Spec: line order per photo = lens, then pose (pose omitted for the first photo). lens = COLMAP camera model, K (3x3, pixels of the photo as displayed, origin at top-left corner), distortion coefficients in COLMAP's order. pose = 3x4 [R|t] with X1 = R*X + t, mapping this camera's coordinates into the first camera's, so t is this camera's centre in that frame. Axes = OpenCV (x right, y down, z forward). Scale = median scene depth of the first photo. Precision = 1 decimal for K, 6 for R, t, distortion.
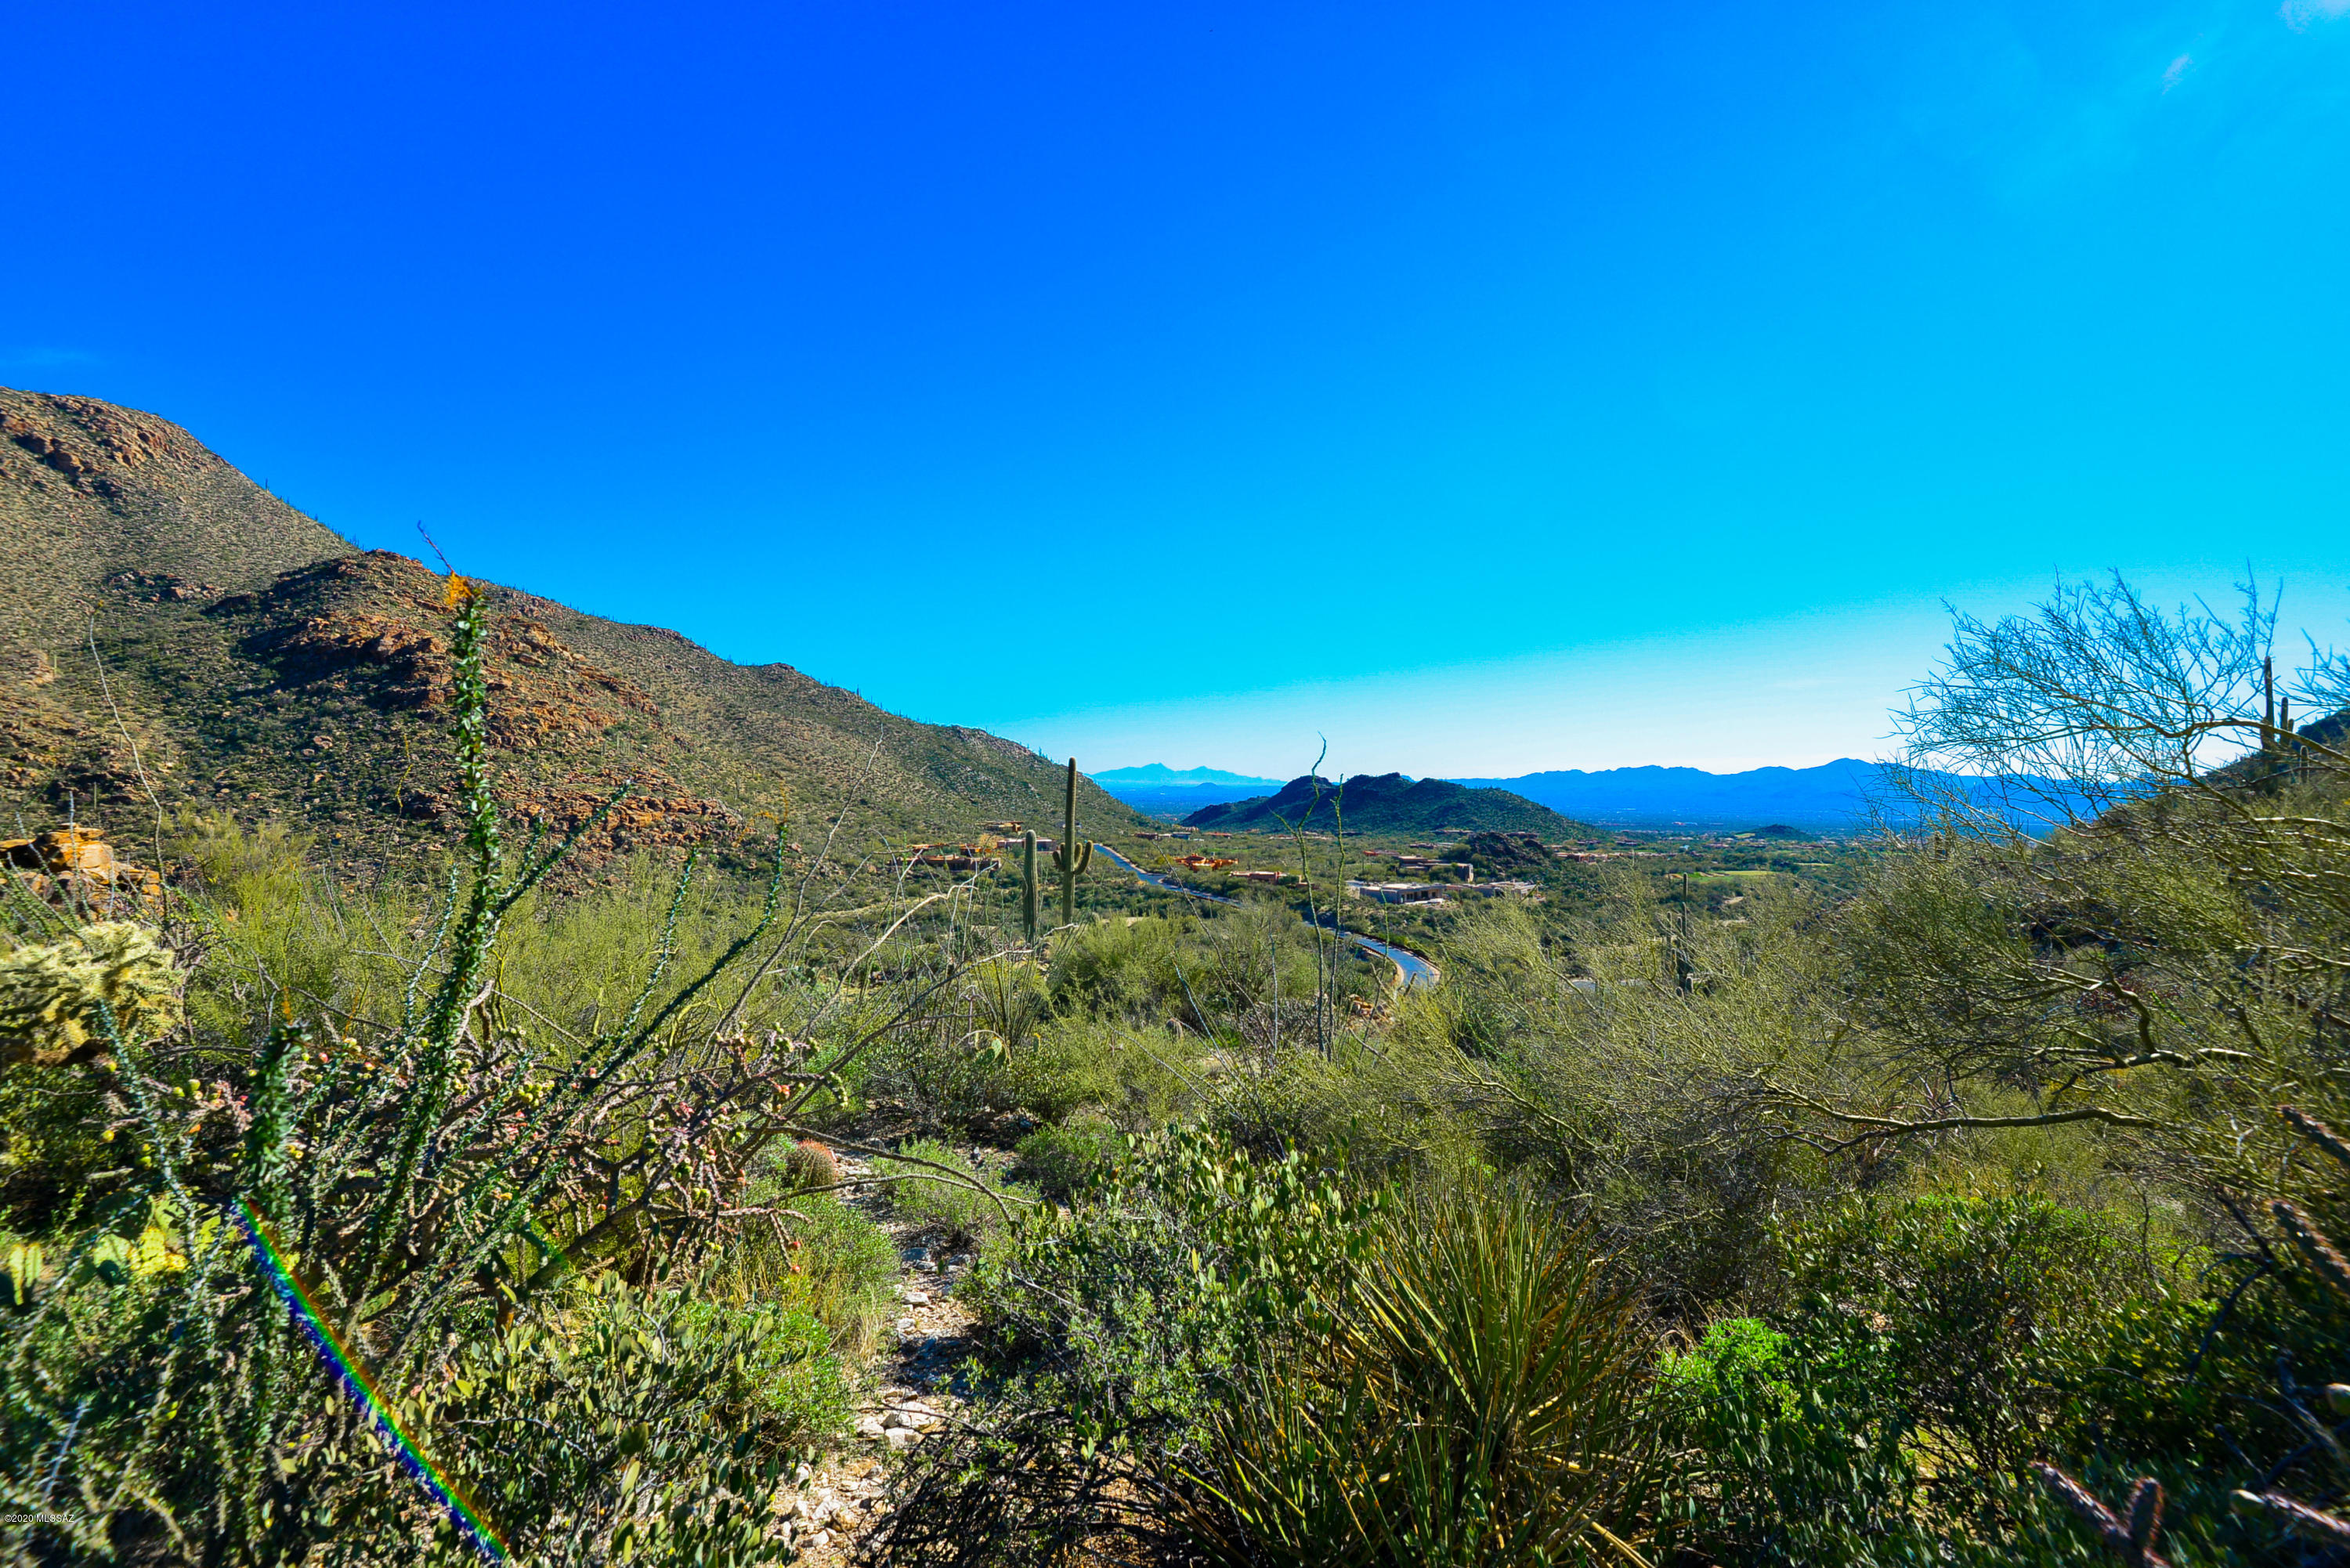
lens RADIAL K [[1082.4, 0, 1178.6], [0, 1082.4, 788.9], [0, 0, 1]] dist [-0.010667, -0.007252]
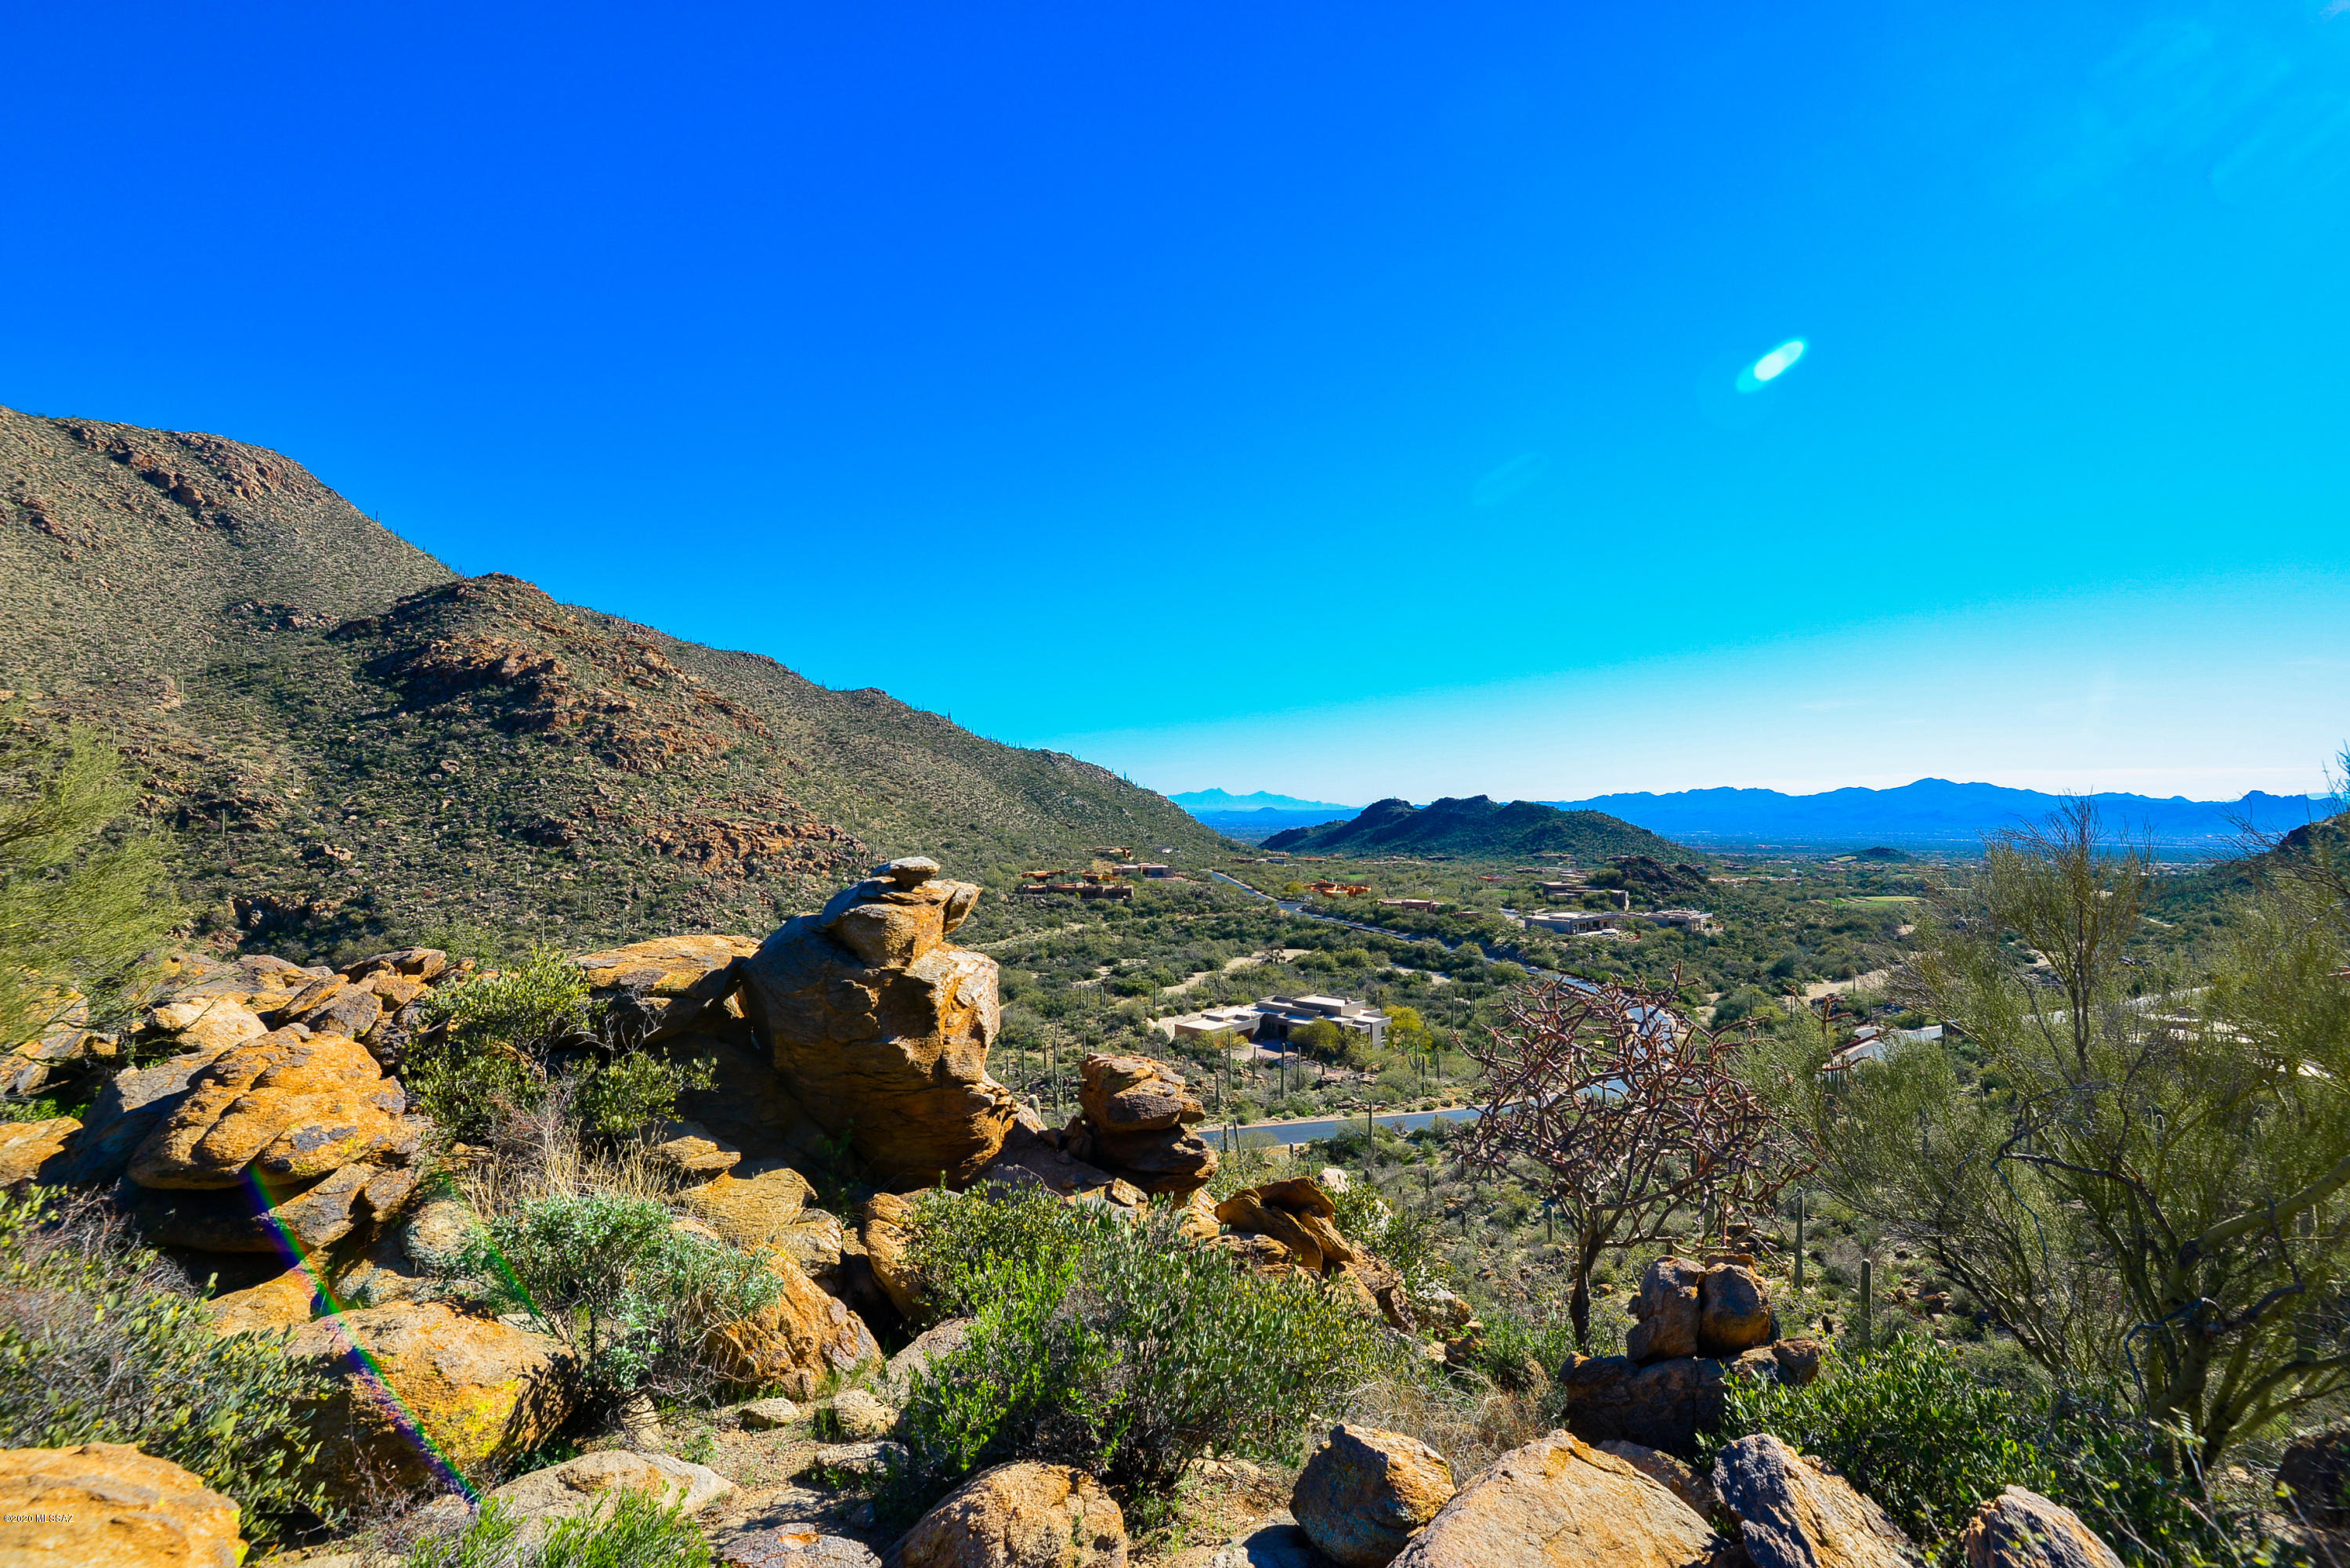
lens RADIAL K [[1082.4, 0, 1171.4], [0, 1082.4, 772.9], [0, 0, 1]] dist [-0.010667, -0.007252]
pose [[0.998658, -0.007456, -0.051251, -0.084527], [0.005500, 0.999256, -0.038185, 0.001874], [0.051498, 0.037852, 0.997956, 0.058697]]
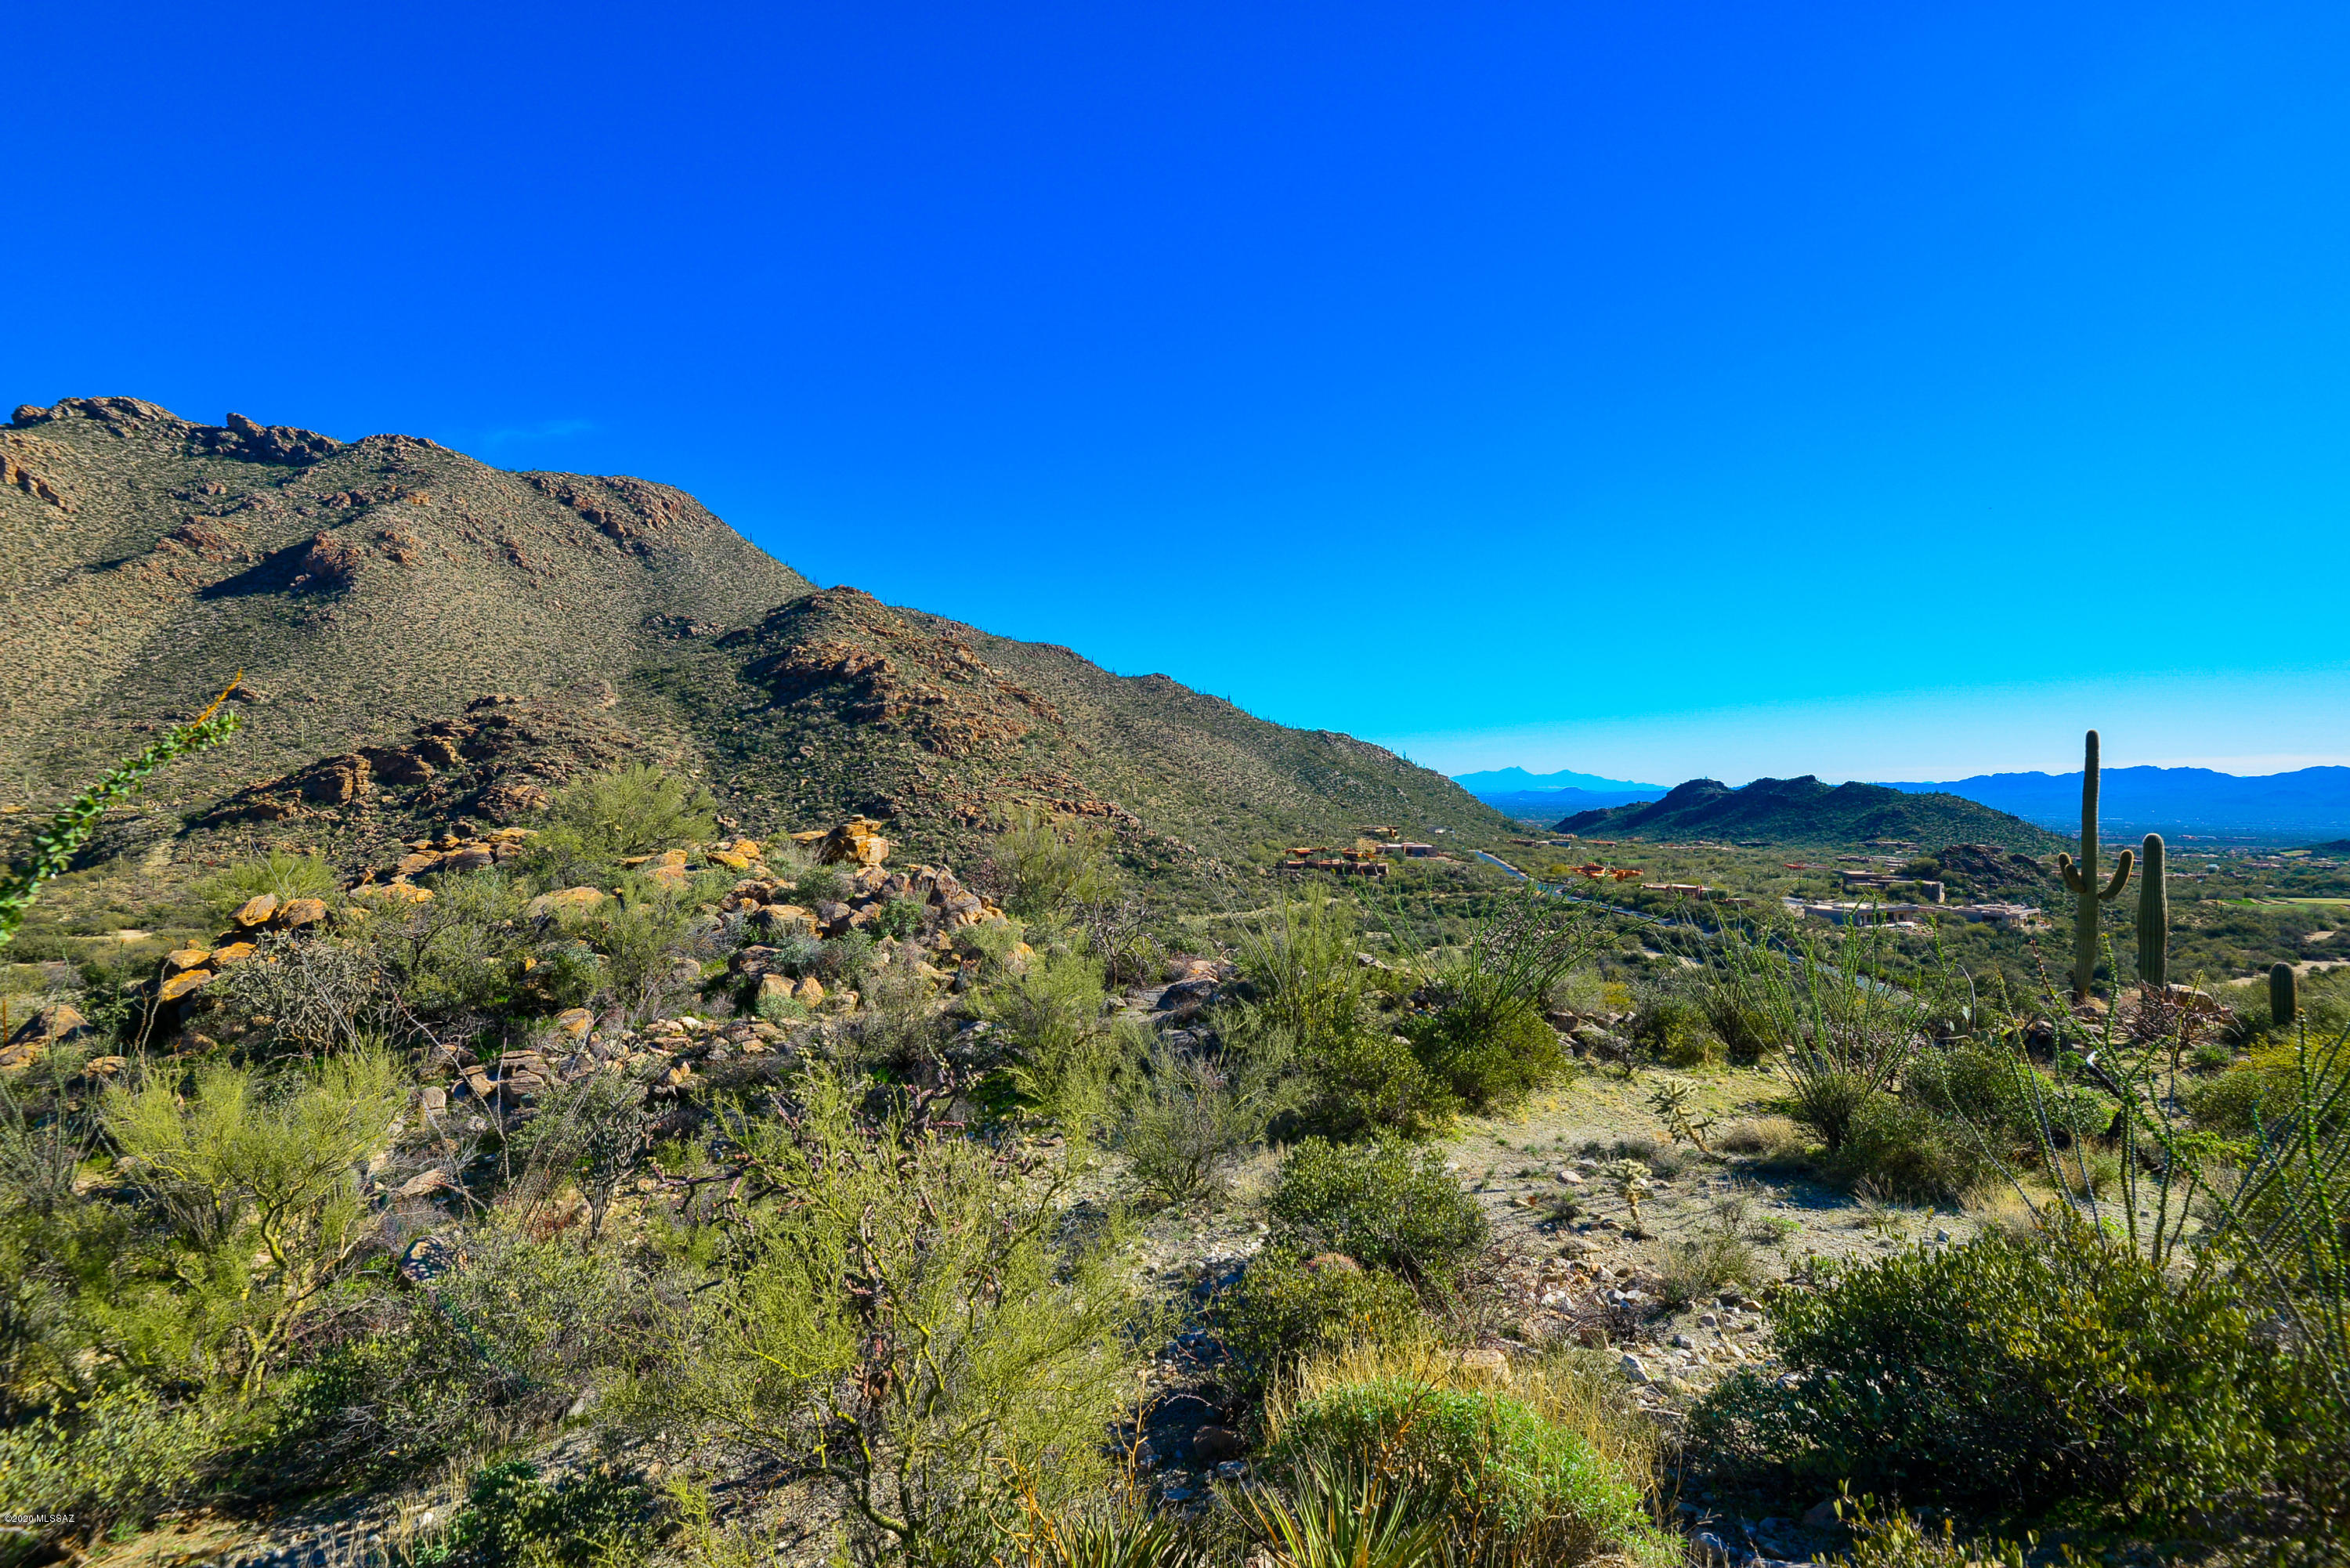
lens RADIAL K [[1082.4, 0, 1172.9], [0, 1082.4, 783.3], [0, 0, 1]] dist [-0.010667, -0.007252]
pose [[0.948741, -0.001864, -0.316050, -0.040963], [-0.001202, 0.999954, -0.009505, 0.001035], [0.316053, 0.009398, 0.948695, 0.011034]]
